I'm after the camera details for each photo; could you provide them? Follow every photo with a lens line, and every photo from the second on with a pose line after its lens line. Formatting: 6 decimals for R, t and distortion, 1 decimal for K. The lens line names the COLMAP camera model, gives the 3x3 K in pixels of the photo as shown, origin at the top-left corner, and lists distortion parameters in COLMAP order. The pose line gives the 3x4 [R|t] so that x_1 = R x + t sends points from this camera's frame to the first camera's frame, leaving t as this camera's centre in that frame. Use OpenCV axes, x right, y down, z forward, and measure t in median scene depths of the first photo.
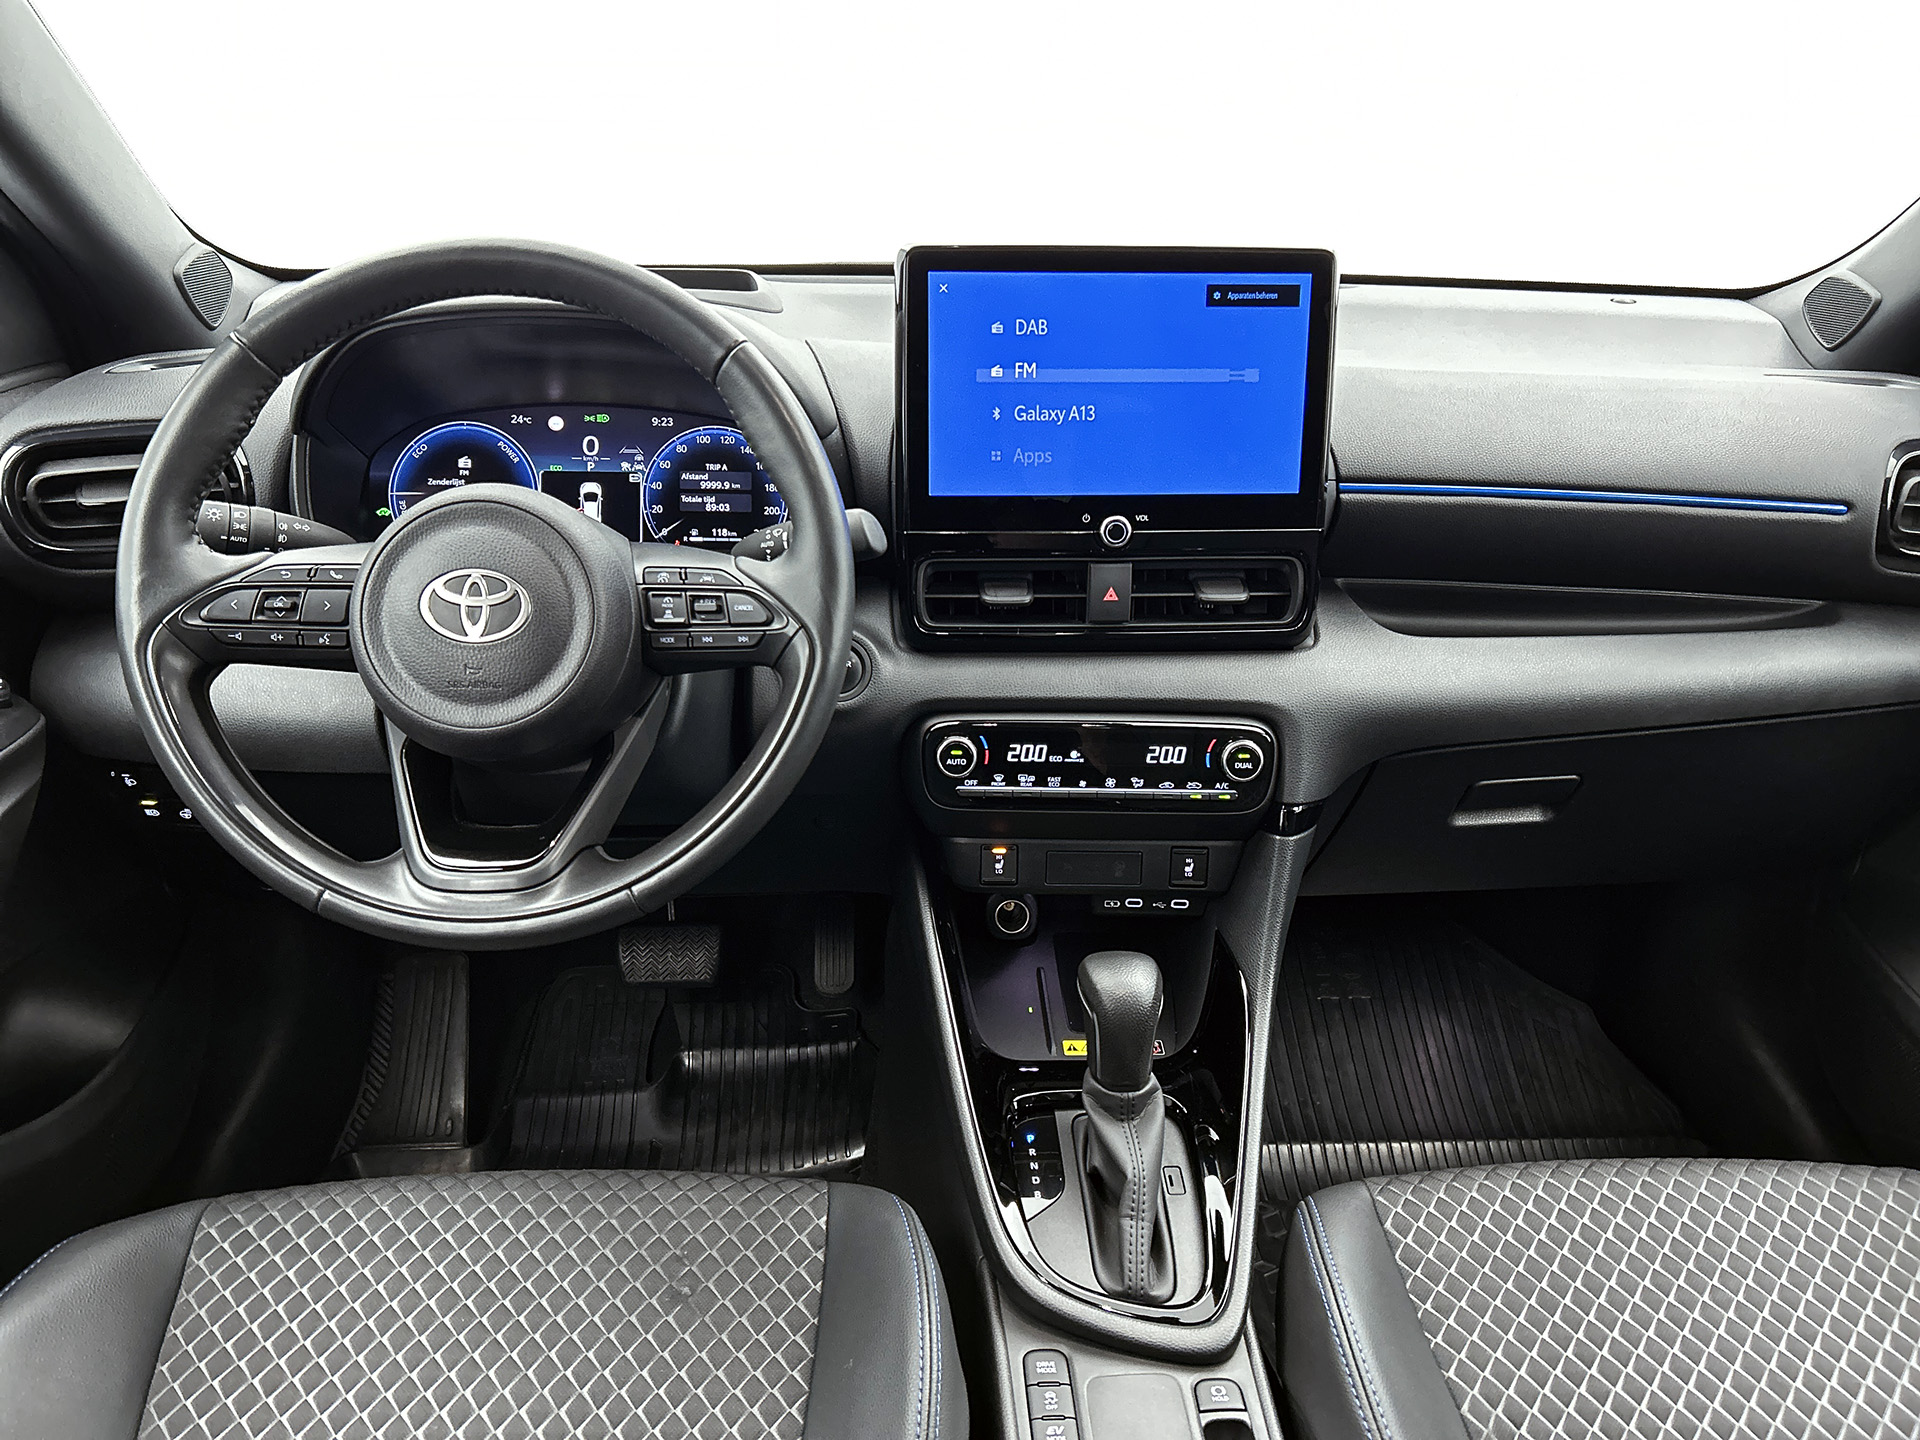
lens RADIAL K [[1444.2, 0, 960.0], [0, 1444.2, 720.0], [0, 0, 1]] dist [0.076606, -0.091268]
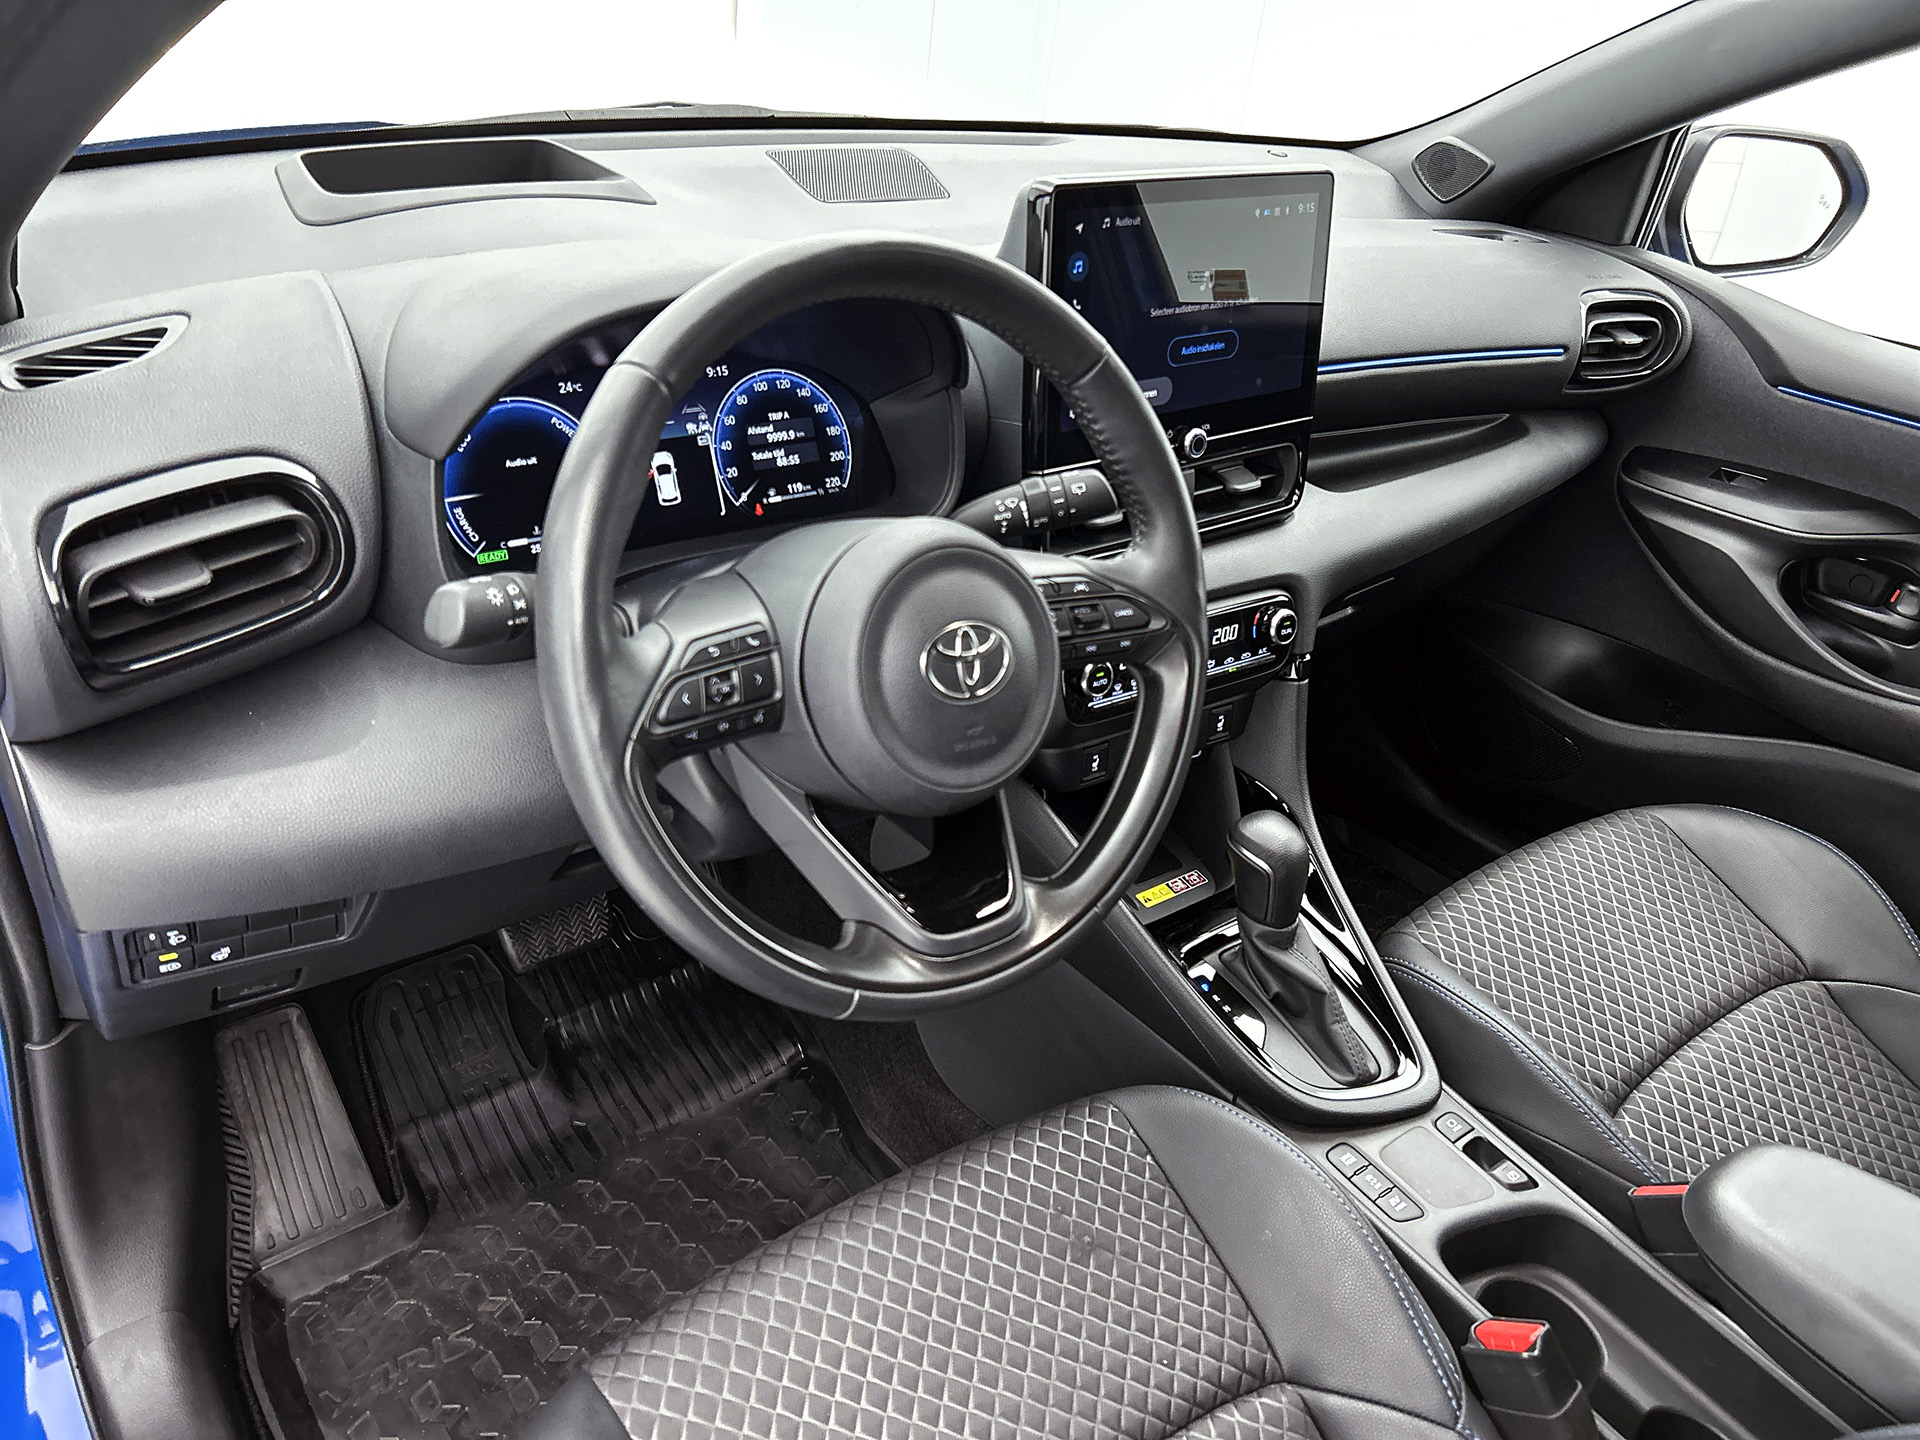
lens RADIAL K [[1444.2, 0, 960.0], [0, 1444.2, 720.0], [0, 0, 1]] dist [0.076606, -0.091268]
pose [[0.811993, -0.232584, 0.535325, -0.693777], [0.130961, 0.966389, 0.221226, -0.202339], [-0.568786, -0.109527, 0.815161, 0.202916]]
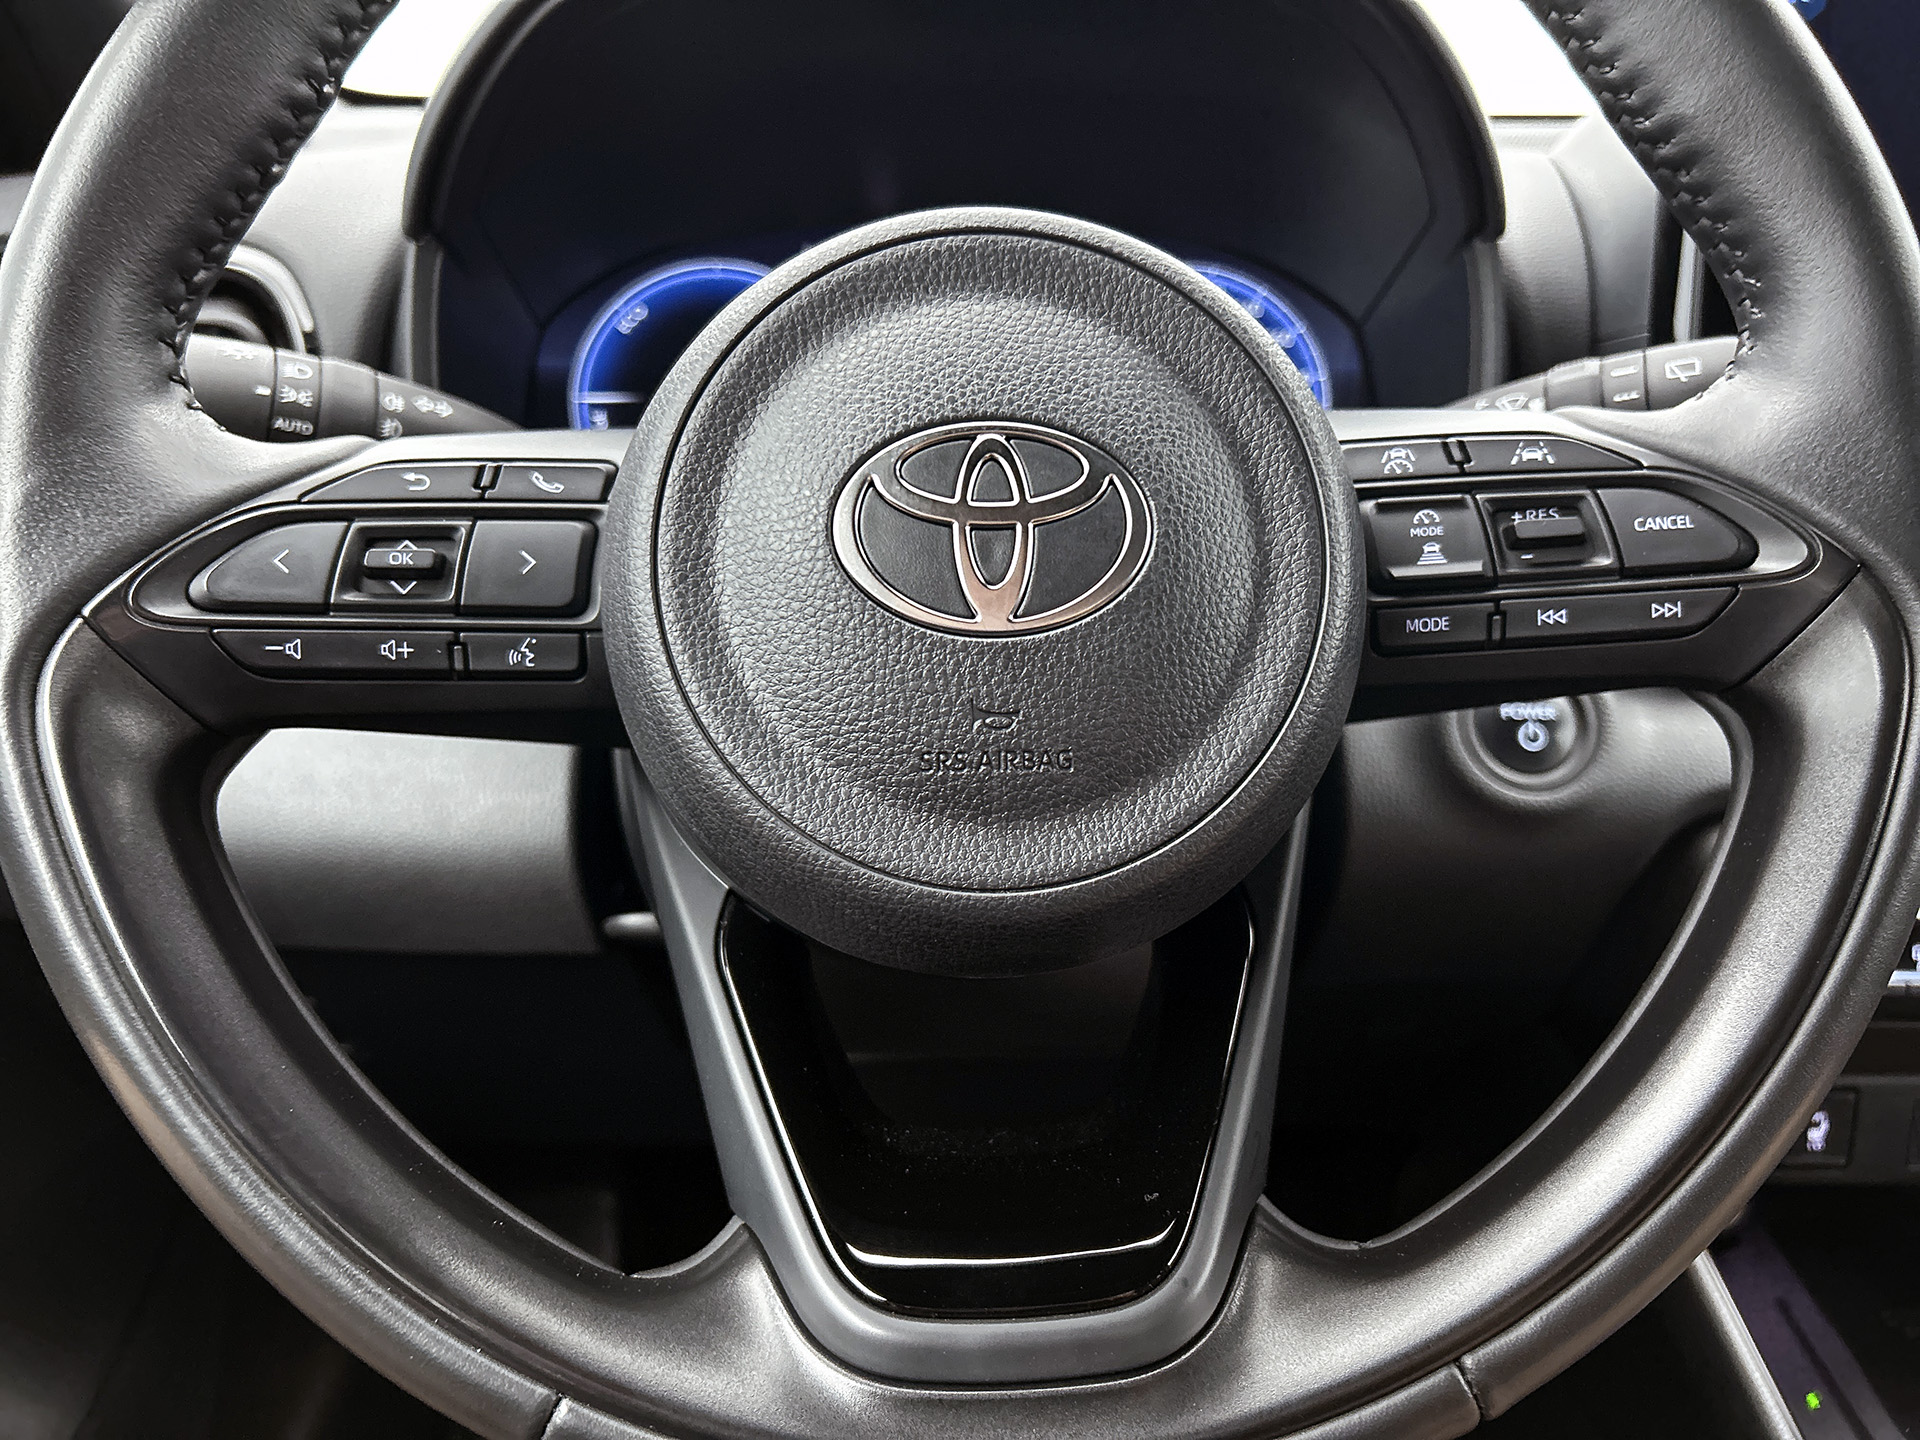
lens RADIAL K [[1444.2, 0, 960.0], [0, 1444.2, 720.0], [0, 0, 1]] dist [0.076606, -0.091268]
pose [[0.999387, -0.032367, -0.013374, -0.281931], [0.031658, 0.998239, -0.050161, -0.014159], [0.014974, 0.049707, 0.998652, 0.558931]]
